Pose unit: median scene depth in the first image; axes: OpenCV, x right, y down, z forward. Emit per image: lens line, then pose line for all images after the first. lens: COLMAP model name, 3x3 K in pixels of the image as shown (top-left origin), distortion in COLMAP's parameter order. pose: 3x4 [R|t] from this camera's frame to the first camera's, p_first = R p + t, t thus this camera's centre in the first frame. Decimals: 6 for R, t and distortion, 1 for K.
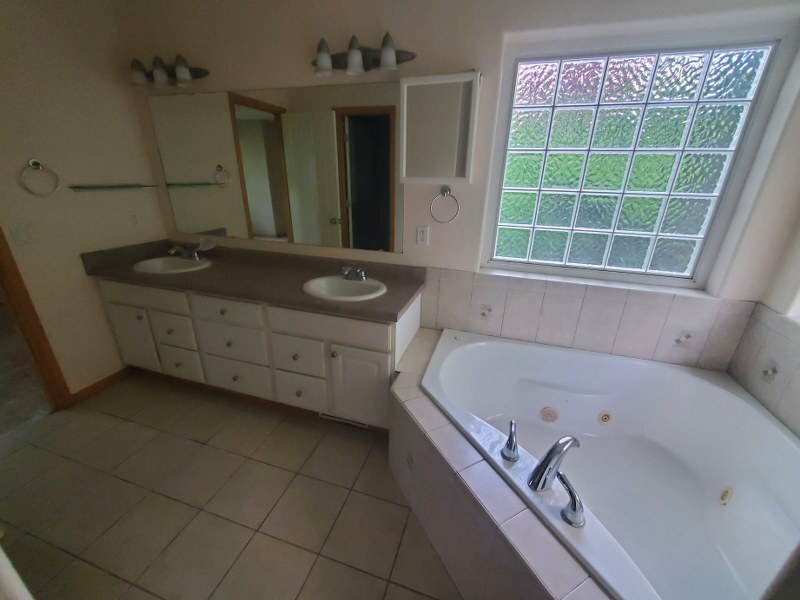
lens RADIAL K [[320.6, 0, 399.0], [0, 320.6, 301.3], [0, 0, 1]] dist [-0.003101, -0.001440]
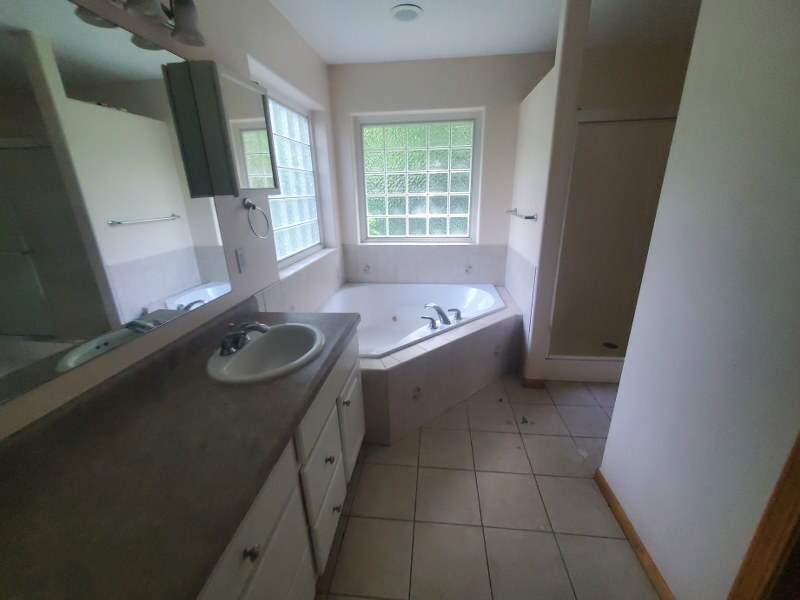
lens RADIAL K [[320.6, 0, 399.5], [0, 320.6, 297.2], [0, 0, 1]] dist [-0.003101, -0.001440]
pose [[-0.203625, -0.323940, 0.923905, -1.065045], [0.363625, 0.851152, 0.378573, -0.383897], [-0.909018, 0.413041, -0.055523, 0.955173]]
